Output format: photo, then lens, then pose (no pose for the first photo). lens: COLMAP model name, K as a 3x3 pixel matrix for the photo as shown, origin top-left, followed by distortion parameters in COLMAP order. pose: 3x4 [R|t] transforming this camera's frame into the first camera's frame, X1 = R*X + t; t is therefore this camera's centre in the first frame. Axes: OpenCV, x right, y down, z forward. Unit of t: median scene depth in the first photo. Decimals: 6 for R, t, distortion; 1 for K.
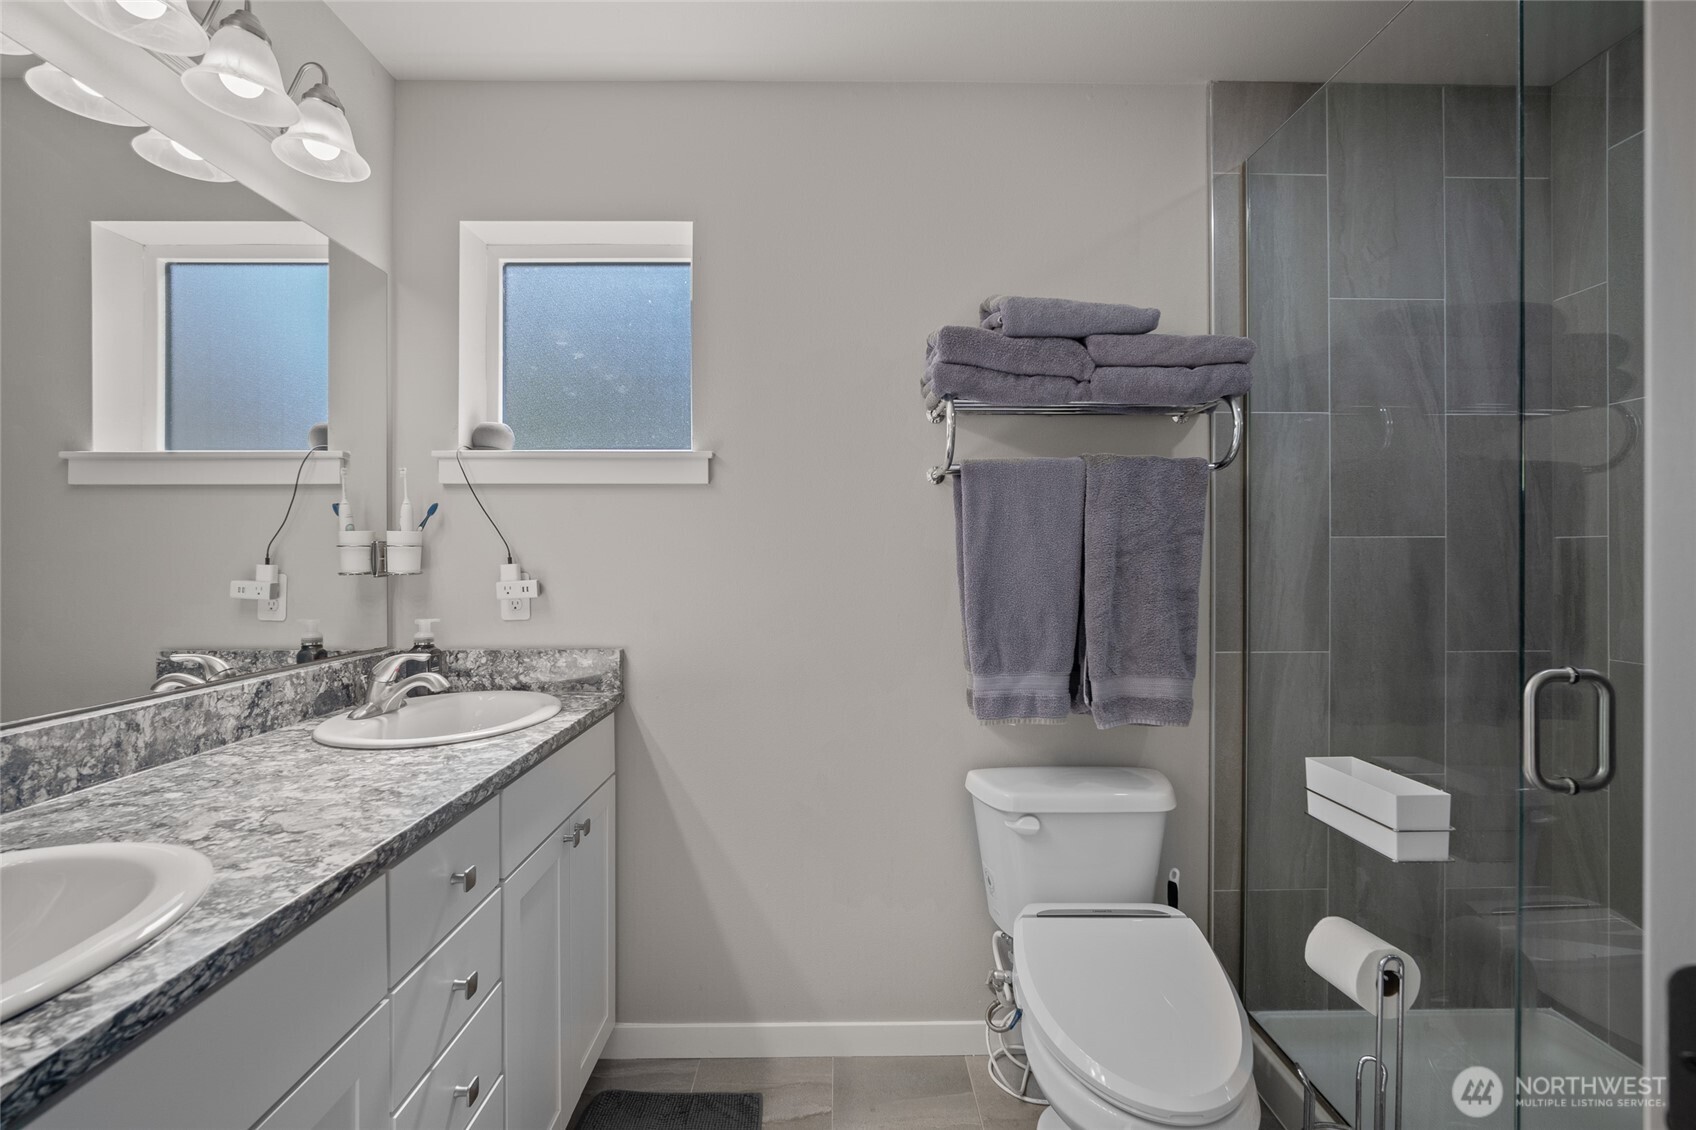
lens RADIAL K [[742.6, 0, 845.3], [0, 742.6, 563.7], [0, 0, 1]] dist [-0.013496, 0.004974]
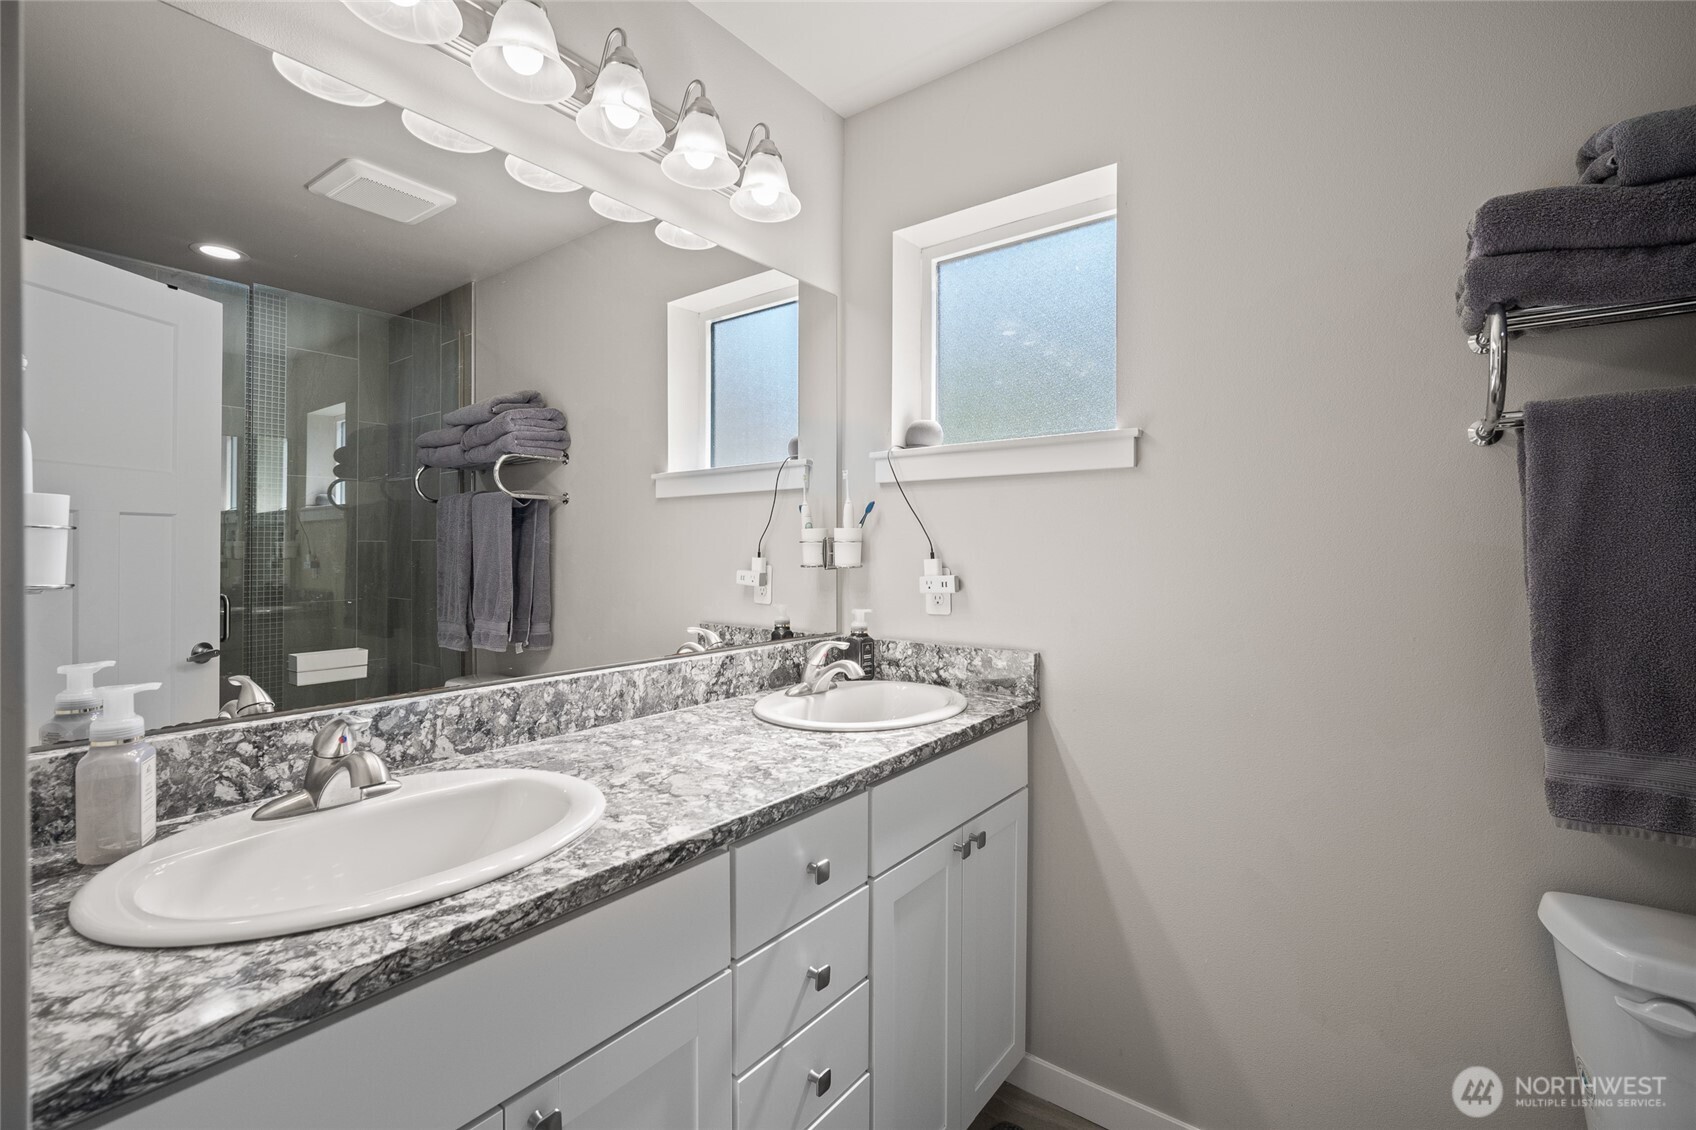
lens RADIAL K [[742.6, 0, 848.5], [0, 742.6, 558.8], [0, 0, 1]] dist [-0.013496, 0.004974]
pose [[0.787209, 0.010280, -0.616601, 0.093406], [-0.008596, 0.999947, 0.005697, -0.005223], [0.616627, 0.000815, 0.787255, 0.149751]]
